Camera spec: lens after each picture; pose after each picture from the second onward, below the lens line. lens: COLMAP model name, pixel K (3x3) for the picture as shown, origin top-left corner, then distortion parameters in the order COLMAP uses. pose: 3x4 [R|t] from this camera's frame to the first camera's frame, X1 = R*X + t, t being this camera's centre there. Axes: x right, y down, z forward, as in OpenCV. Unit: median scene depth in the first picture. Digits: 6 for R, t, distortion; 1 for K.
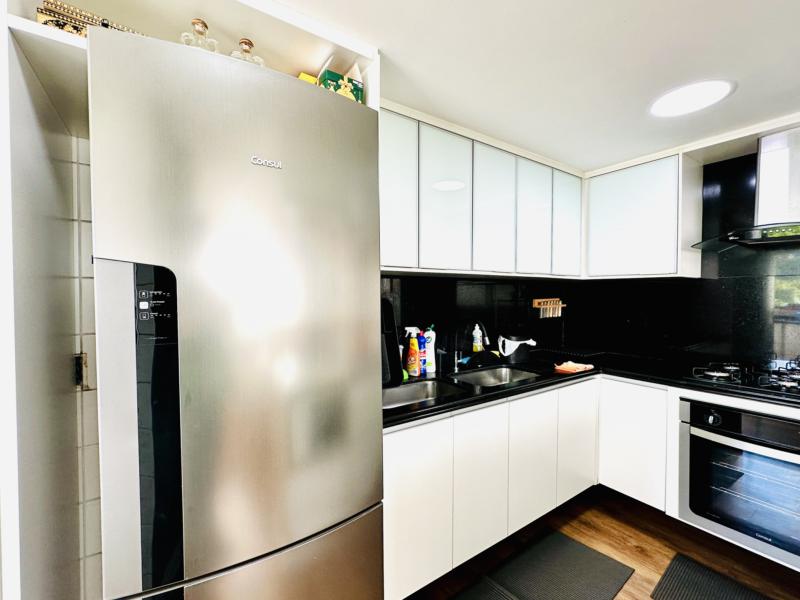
lens RADIAL K [[347.2, 0, 398.0], [0, 347.2, 302.8], [0, 0, 1]] dist [-0.001580, -0.000140]
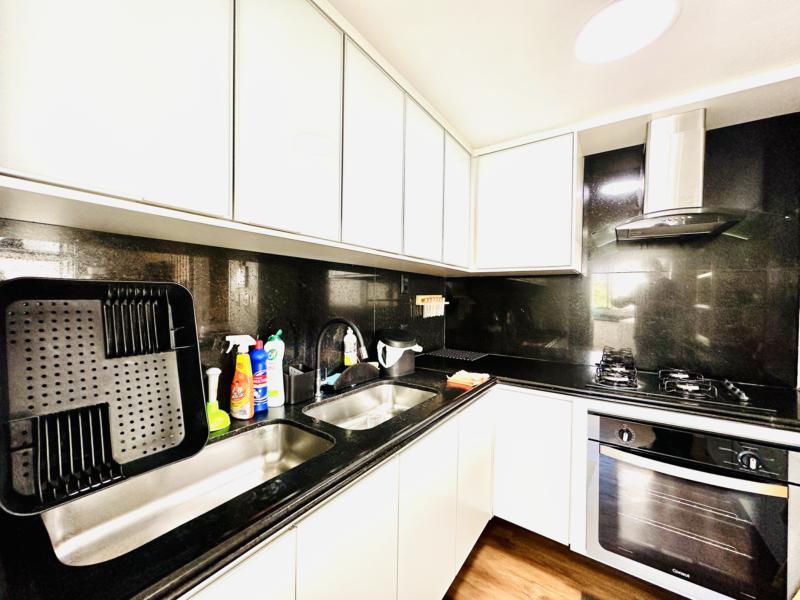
lens RADIAL K [[319.9, 0, 398.4], [0, 319.9, 300.4], [0, 0, 1]] dist [0.001807, -0.000409]
pose [[0.933116, 0.008280, 0.359480, 0.088893], [-0.004132, 0.999916, -0.012308, 0.015462], [-0.359552, 0.009999, 0.933071, 0.371663]]
